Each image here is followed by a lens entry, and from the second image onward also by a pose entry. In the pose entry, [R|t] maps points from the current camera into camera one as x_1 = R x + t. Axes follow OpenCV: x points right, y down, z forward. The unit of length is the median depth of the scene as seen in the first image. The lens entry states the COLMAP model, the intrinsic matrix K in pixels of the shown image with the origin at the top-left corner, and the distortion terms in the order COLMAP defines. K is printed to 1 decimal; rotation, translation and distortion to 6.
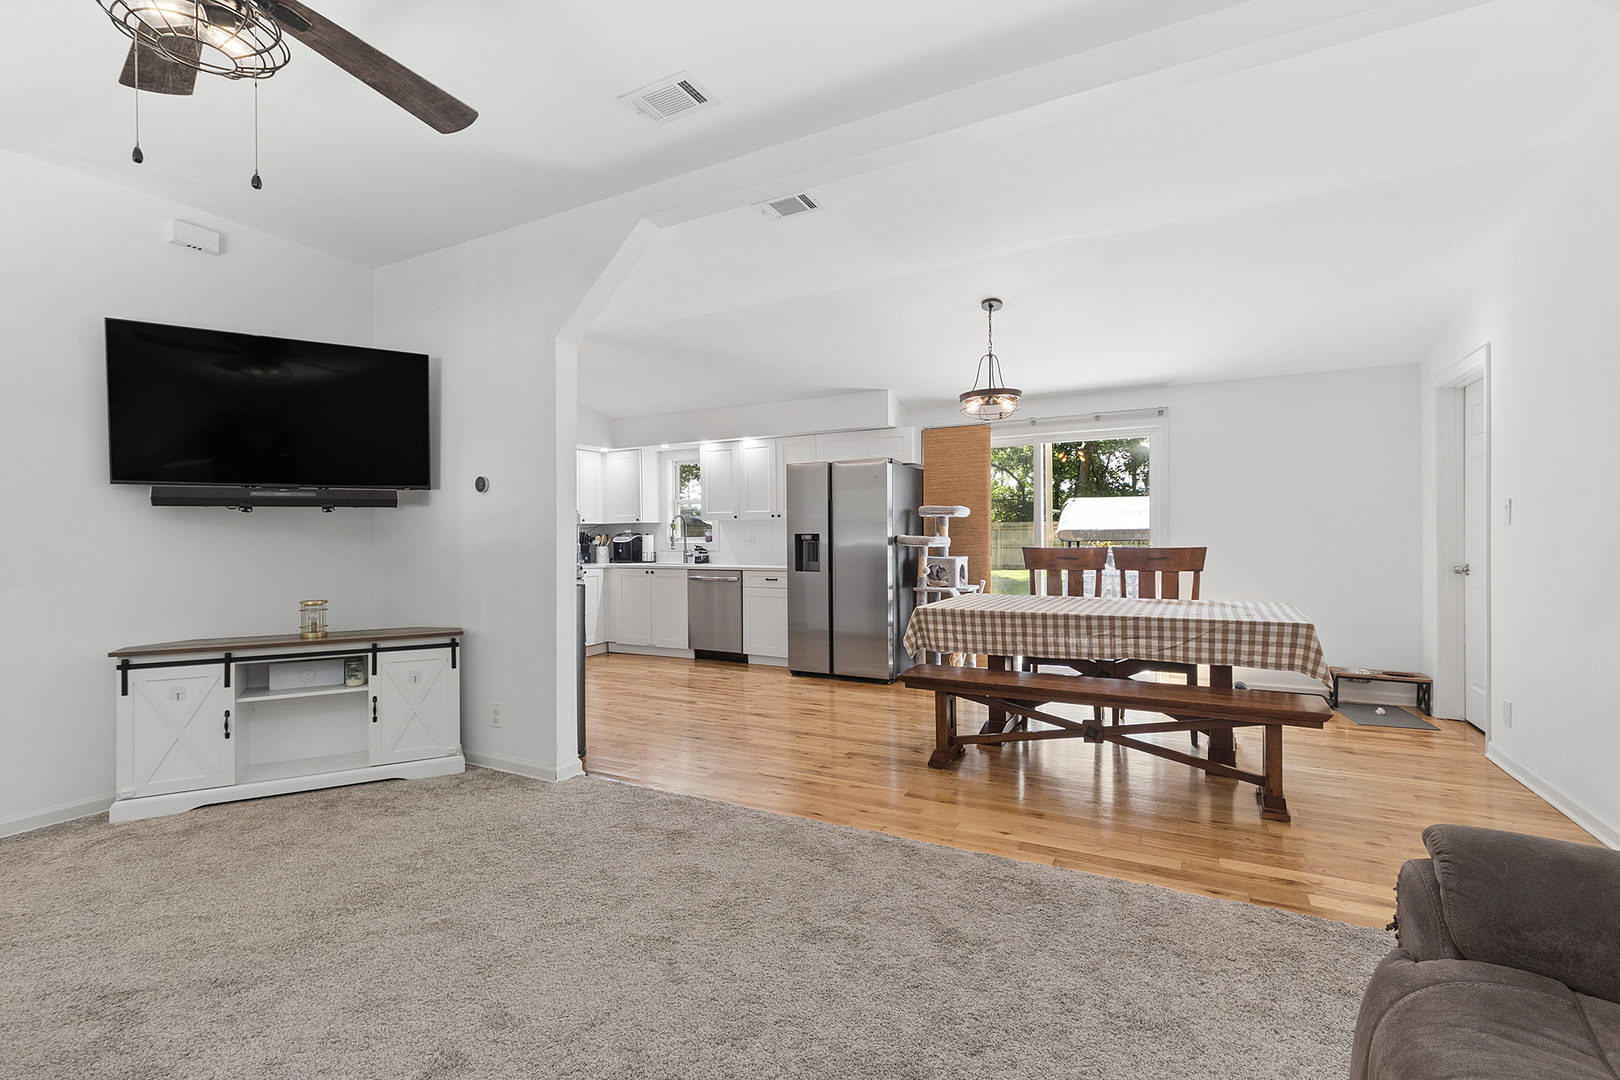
lens RADIAL K [[715.5, 0, 810.0], [0, 715.5, 540.0], [0, 0, 1]] dist [-0.002453, -0.000499]
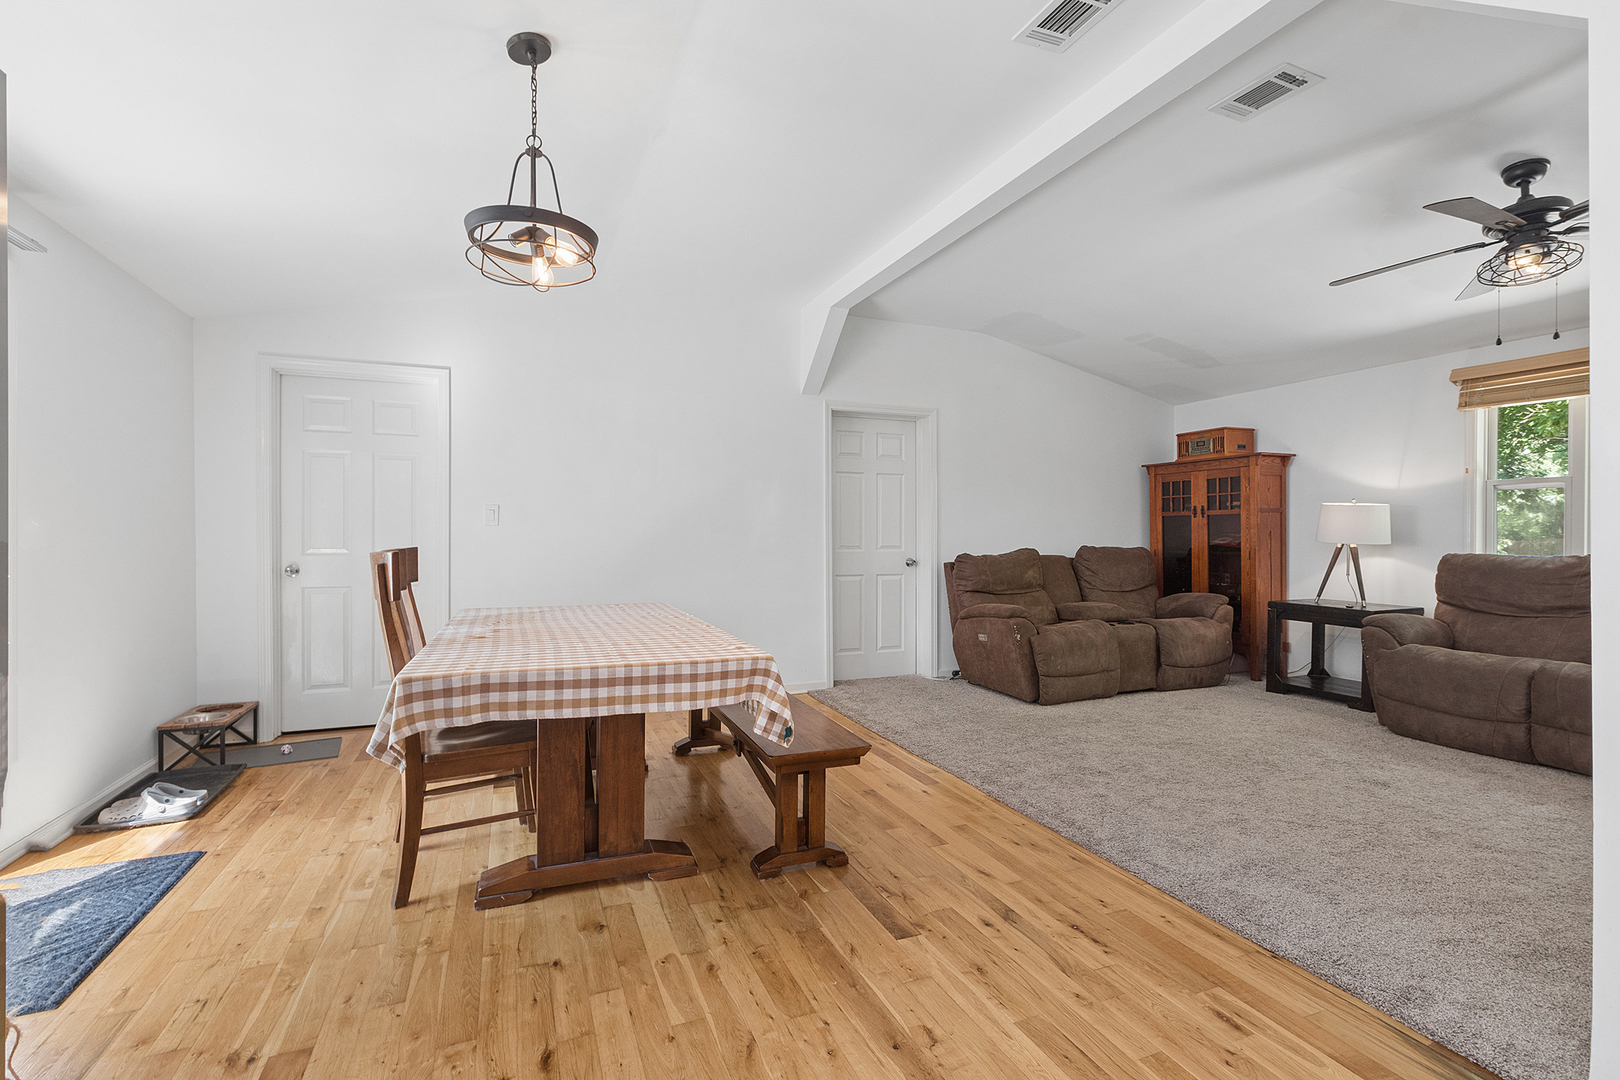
lens RADIAL K [[715.5, 0, 810.0], [0, 715.5, 540.0], [0, 0, 1]] dist [-0.002453, -0.000499]
pose [[-0.773322, 0.003275, 0.634005, -0.224745], [0.004034, 0.999992, -0.000245, 0.005777], [-0.634001, 0.002368, -0.773329, 1.438412]]
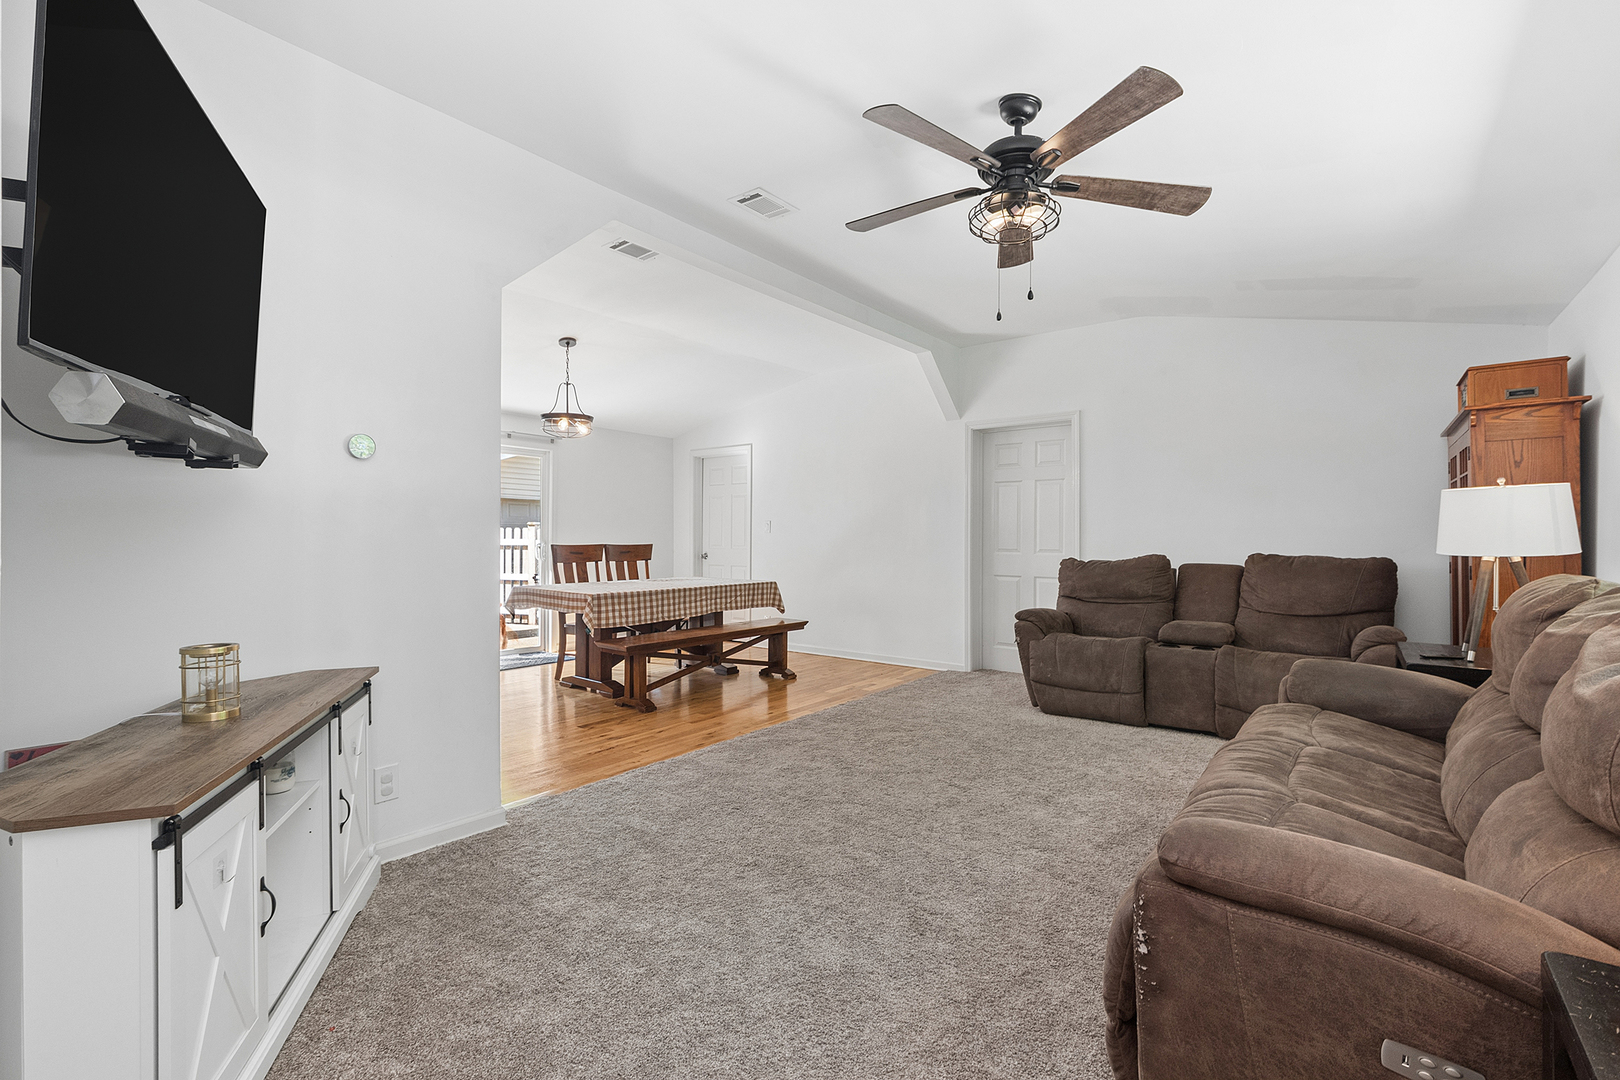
lens RADIAL K [[715.5, 0, 810.0], [0, 715.5, 540.0], [0, 0, 1]] dist [-0.002453, -0.000499]
pose [[0.172826, 0.004781, 0.984941, -0.984648], [-0.006170, 0.999974, -0.003771, 0.006454], [-0.984933, -0.005426, 0.172851, 0.447143]]
